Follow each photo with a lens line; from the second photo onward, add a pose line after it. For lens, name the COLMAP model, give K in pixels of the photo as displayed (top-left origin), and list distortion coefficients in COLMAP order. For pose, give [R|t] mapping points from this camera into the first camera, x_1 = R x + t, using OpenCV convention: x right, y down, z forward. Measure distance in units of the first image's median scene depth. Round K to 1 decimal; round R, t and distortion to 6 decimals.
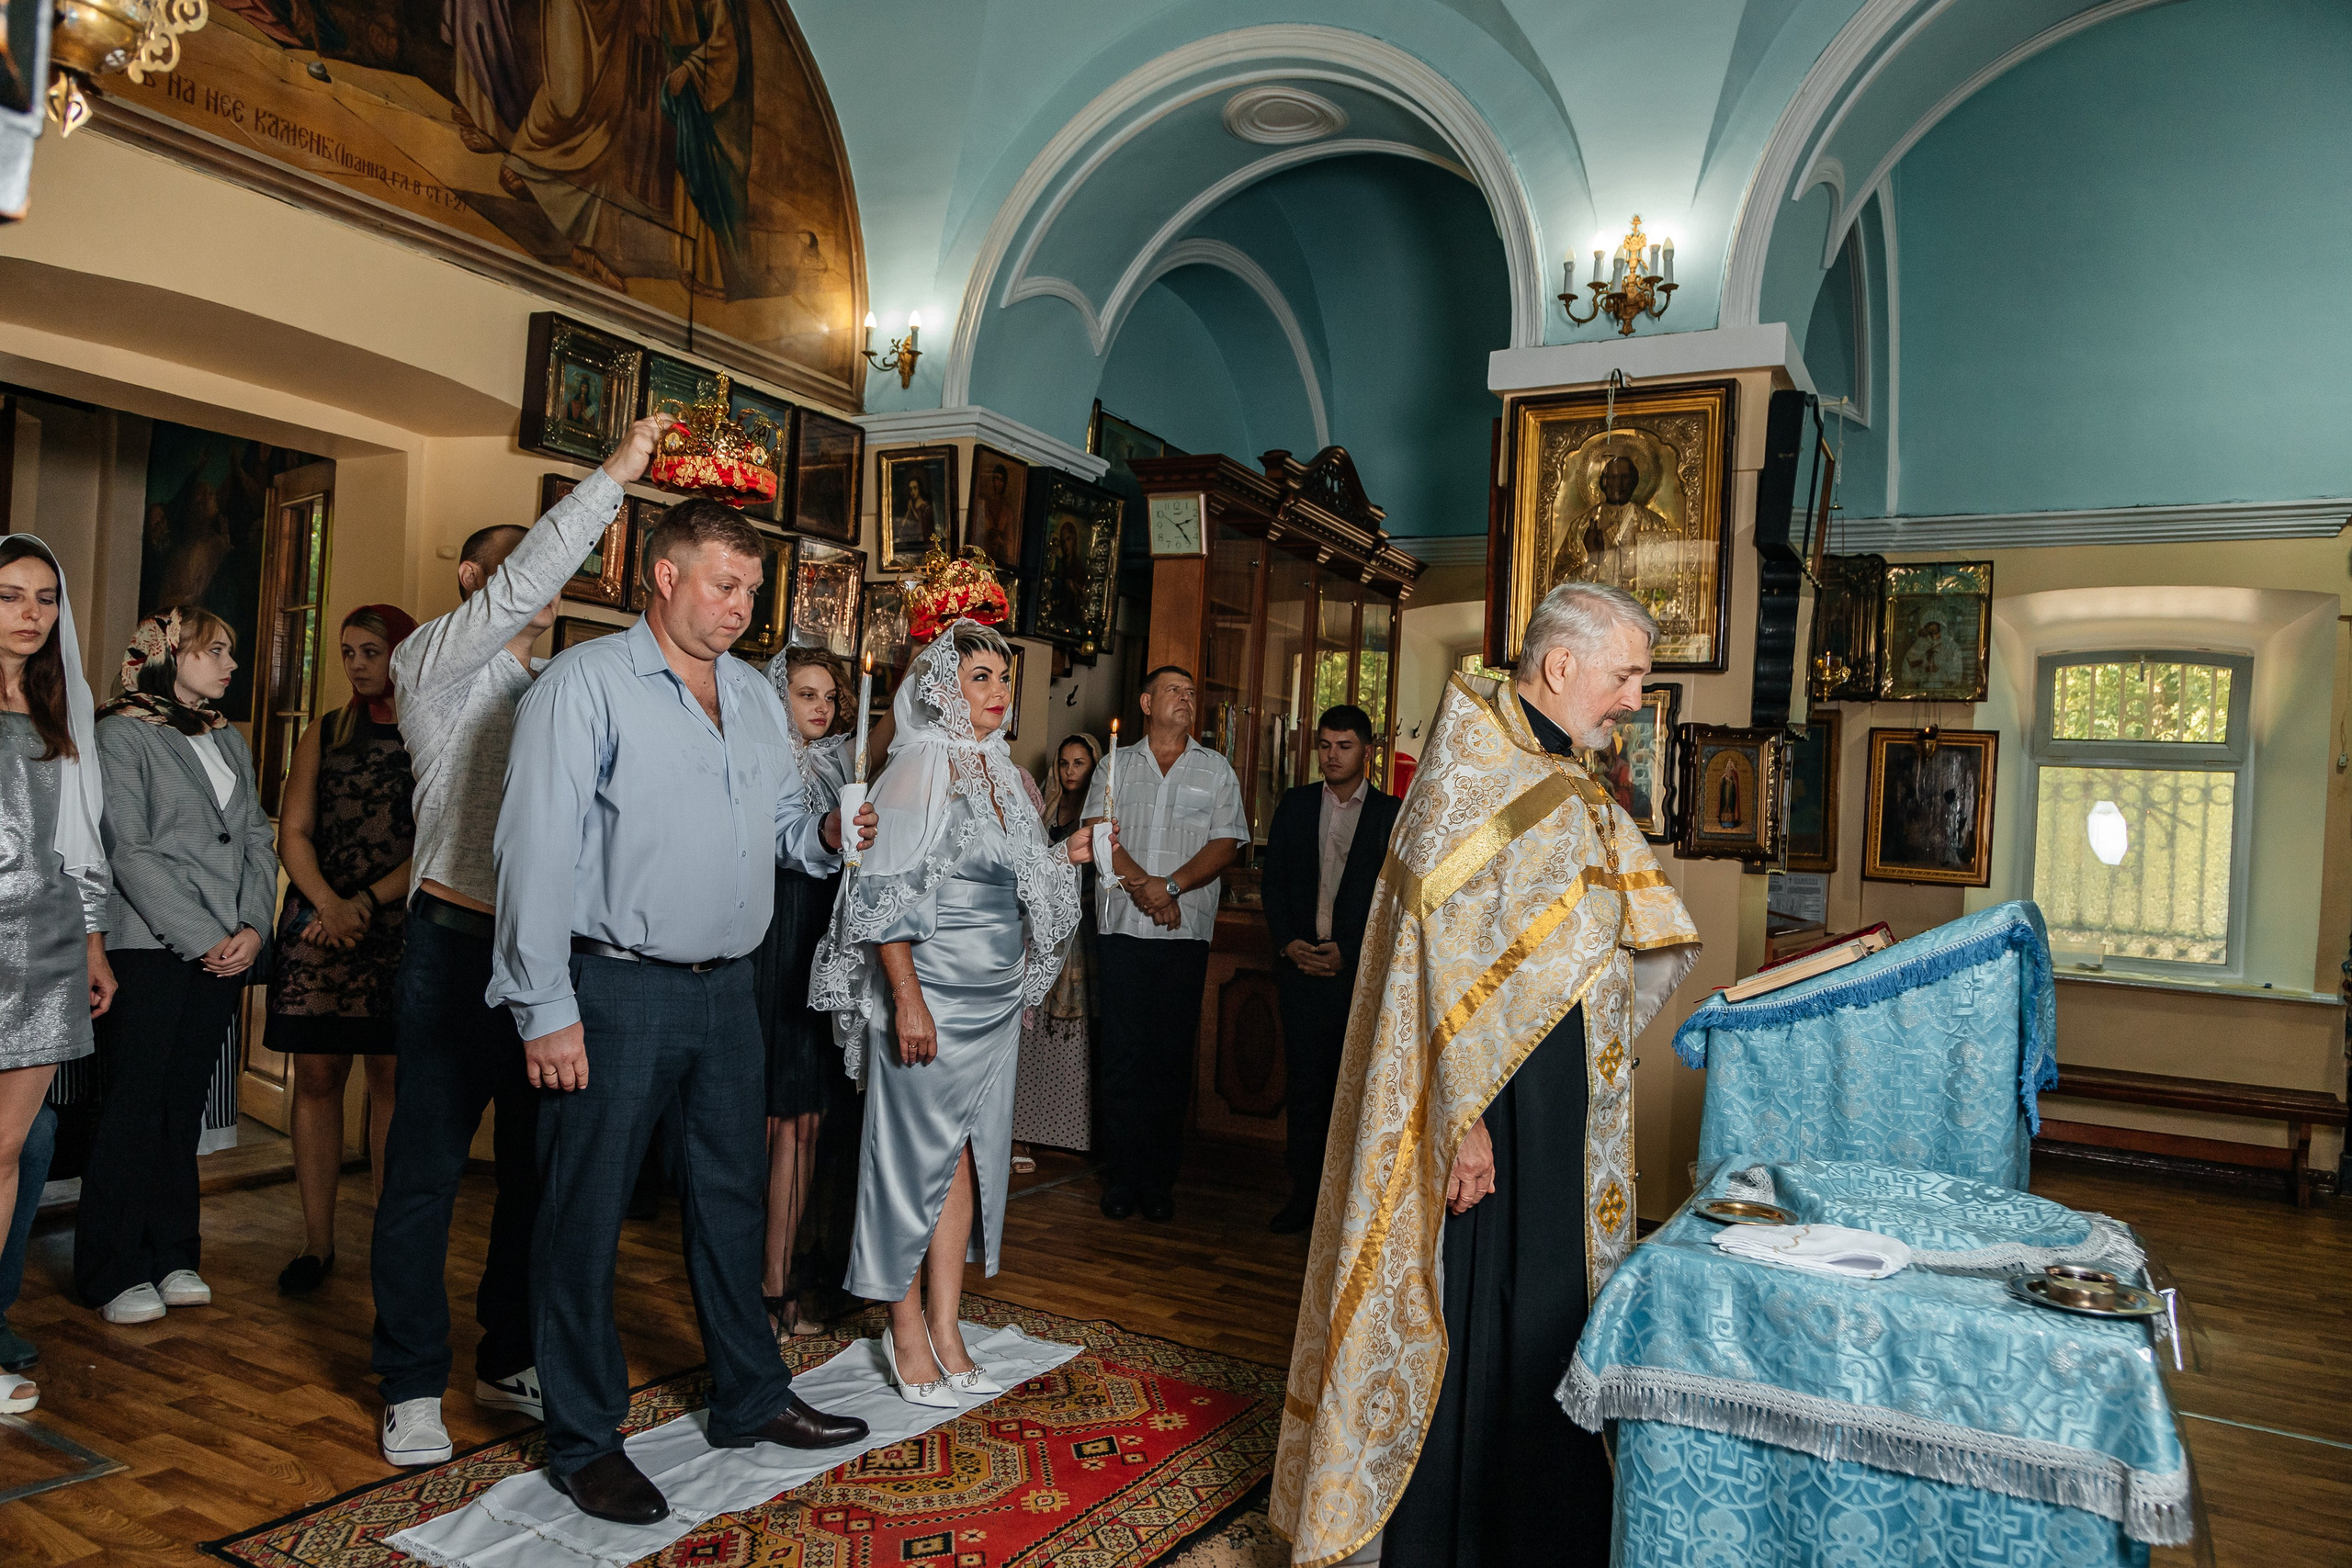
lens RADIAL K [[1558.0, 0, 1180.9], [0, 1558.0, 802.6], [0, 0, 1]] dist [0.006363, 0.003229]
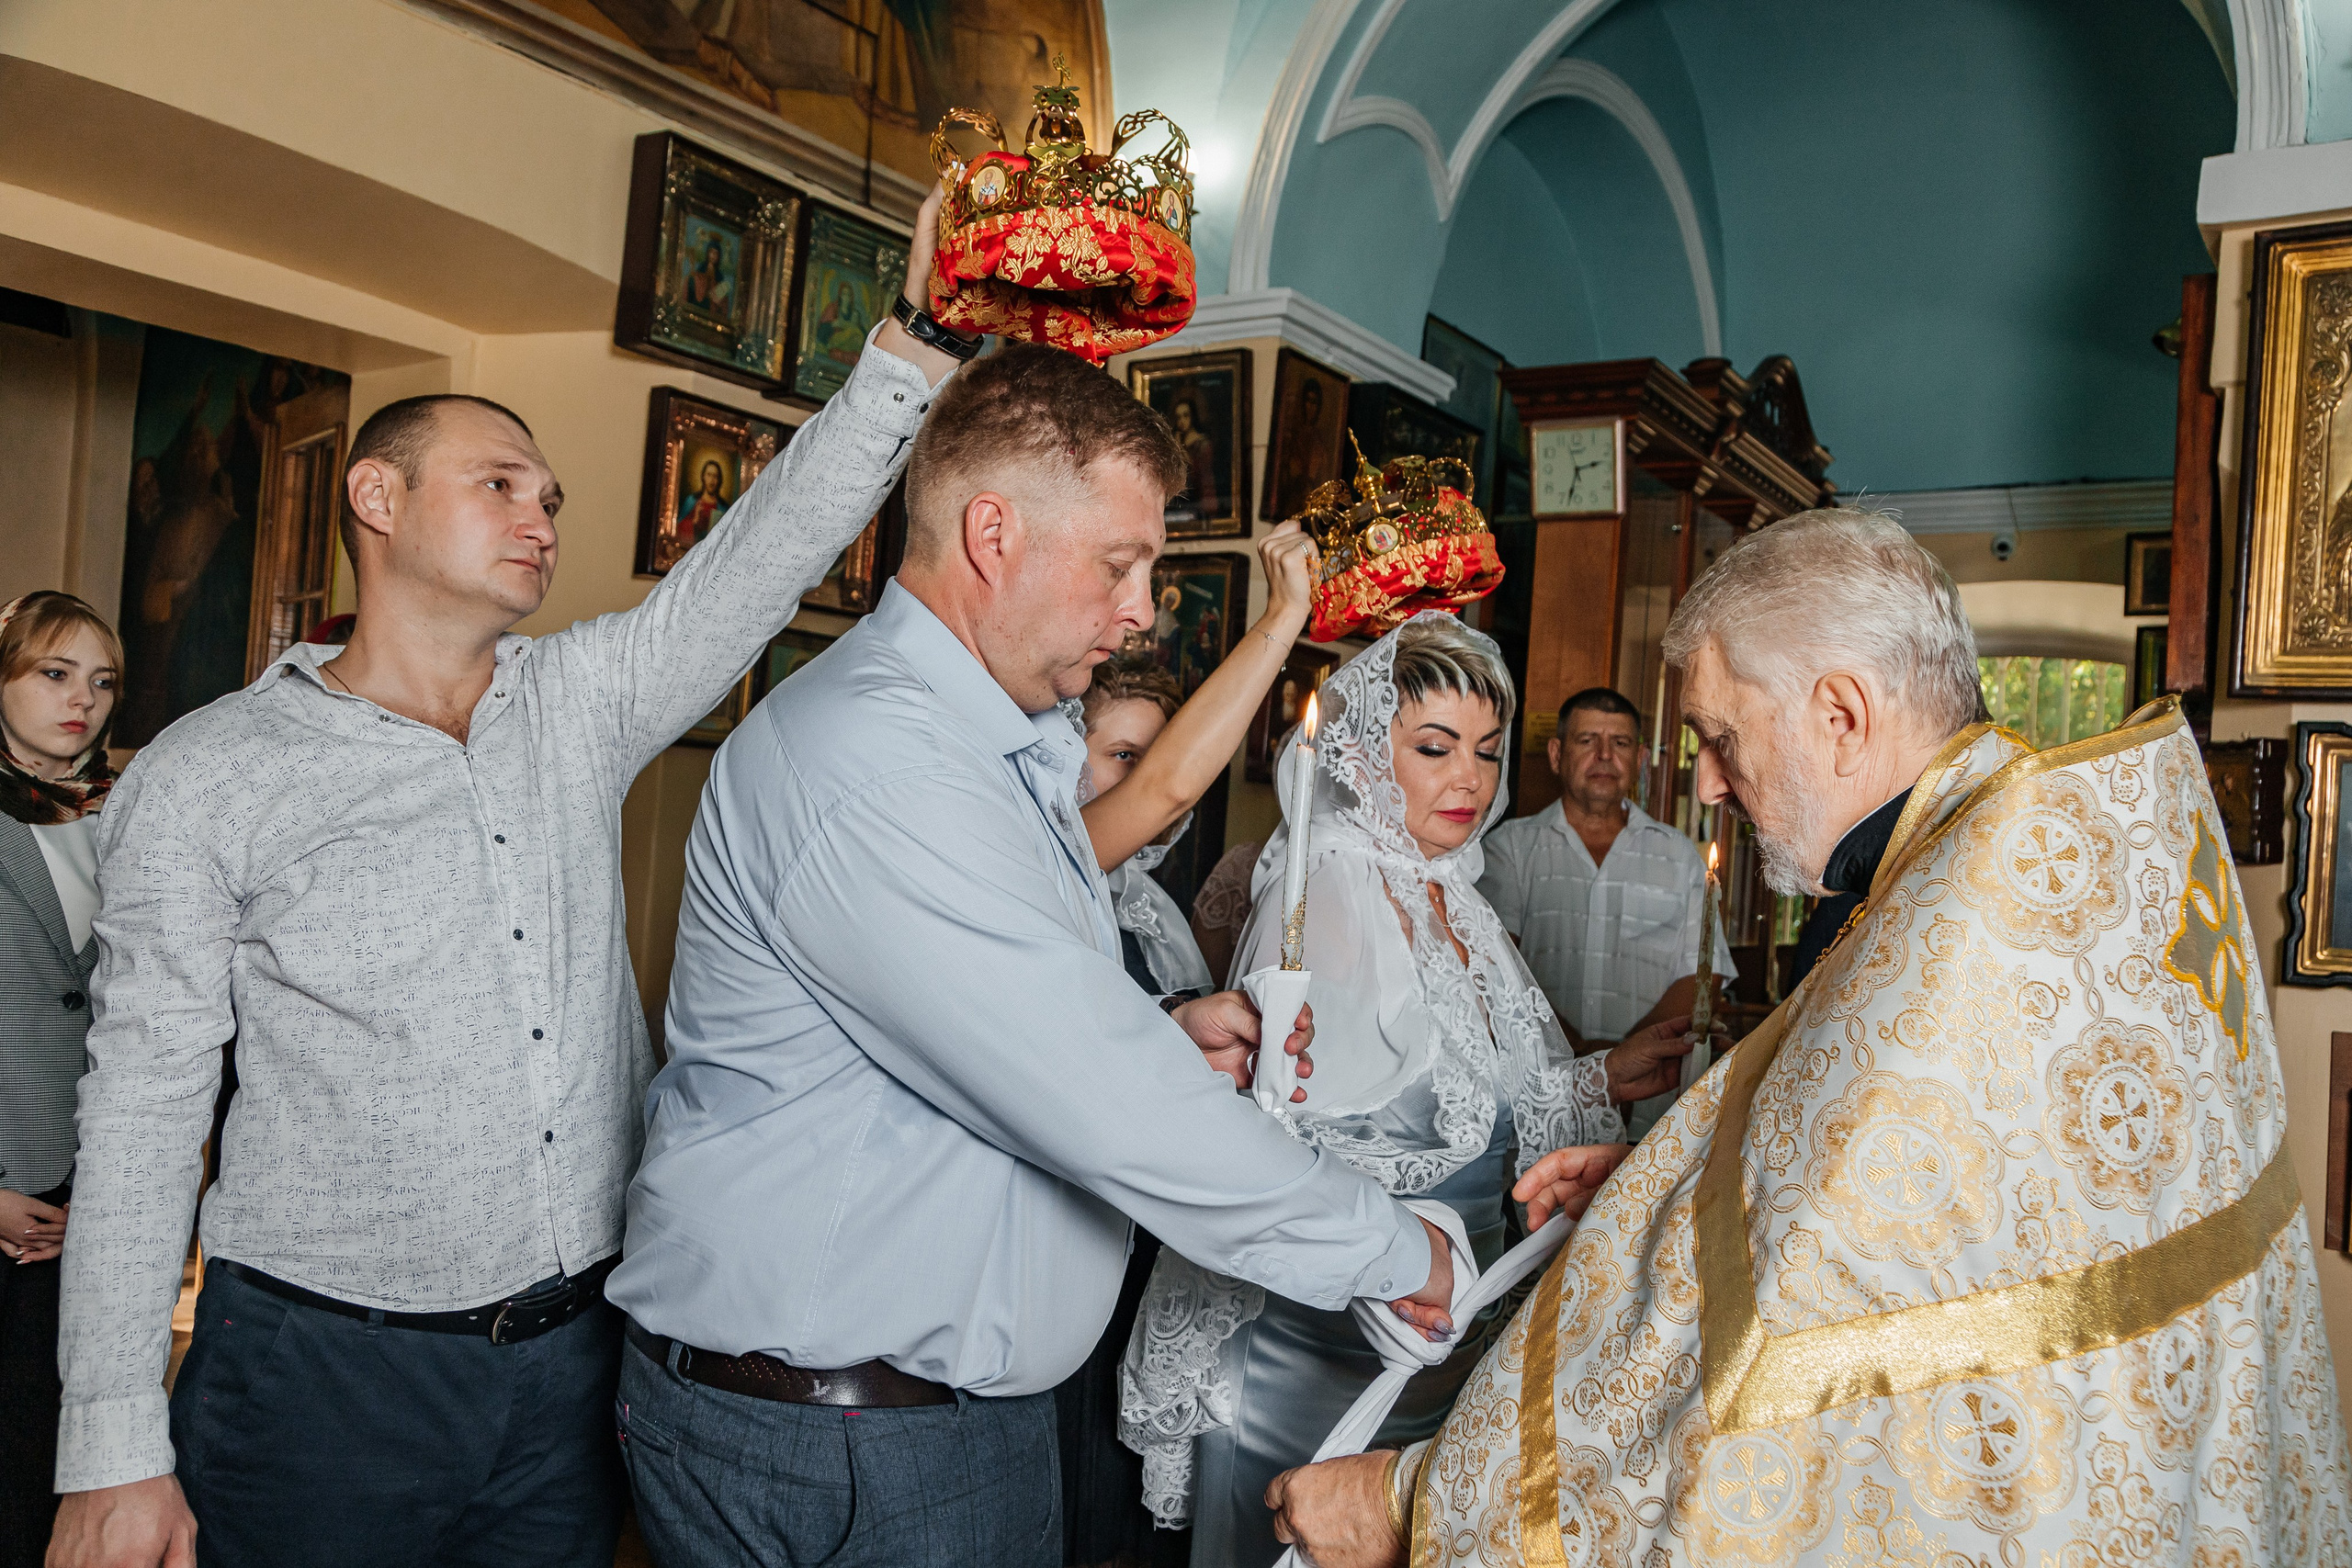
lens RADIAL K [[1799.1, 0, 1176.4], [0, 1799.1, 822.0], [0, 0, 1]] dist [-0.011044, 0.014782]
pose [[0.994799, 0.010978, -0.101264, -0.099754], [-0.011078, 0.999939, -0.000425, -0.028530], [0.101253, 0.001545, 0.994860, 0.245385]]
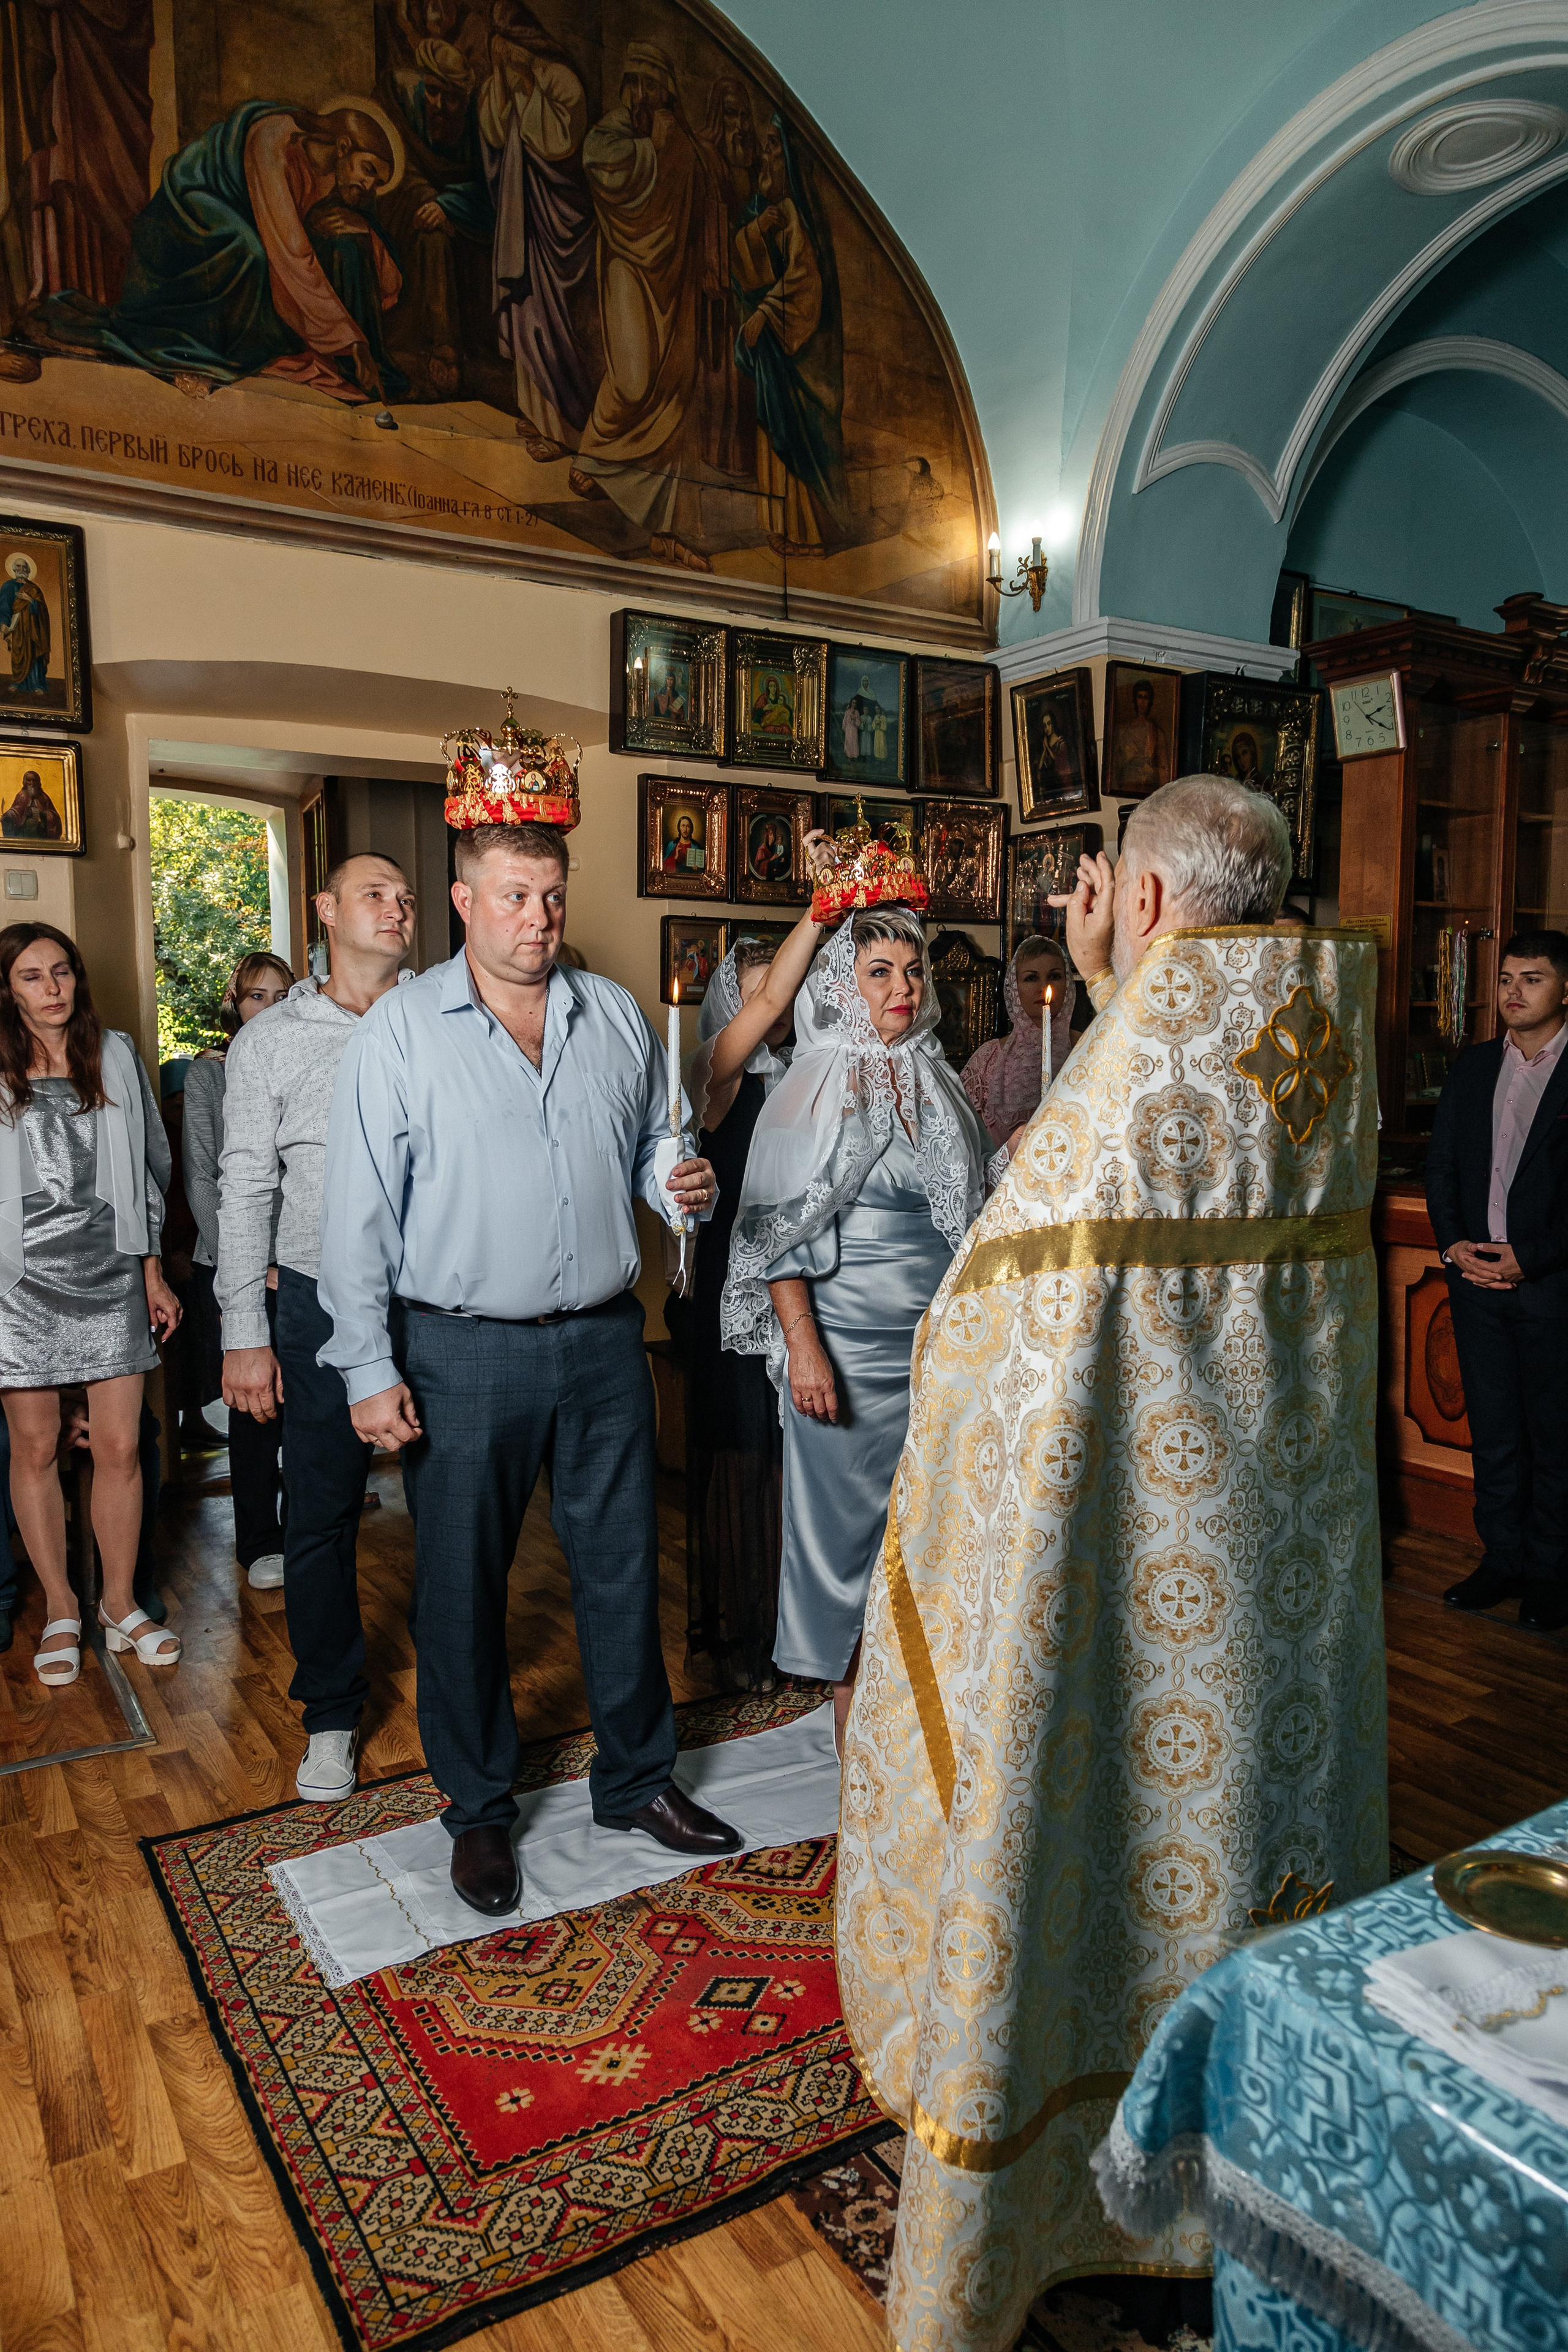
lens RADIAL K [[1558.2, 0, 786.5], [0, 1558.2, 1167.0], [0, 0, 1]] dist [0.006363, 0.003229]
pose [[0.871776, -0.020263, -0.489486, 0.137689], [0.060498, 0.995950, 0.066517, -0.018149], [0.486155, -0.087601, 0.869471, 0.134762]]
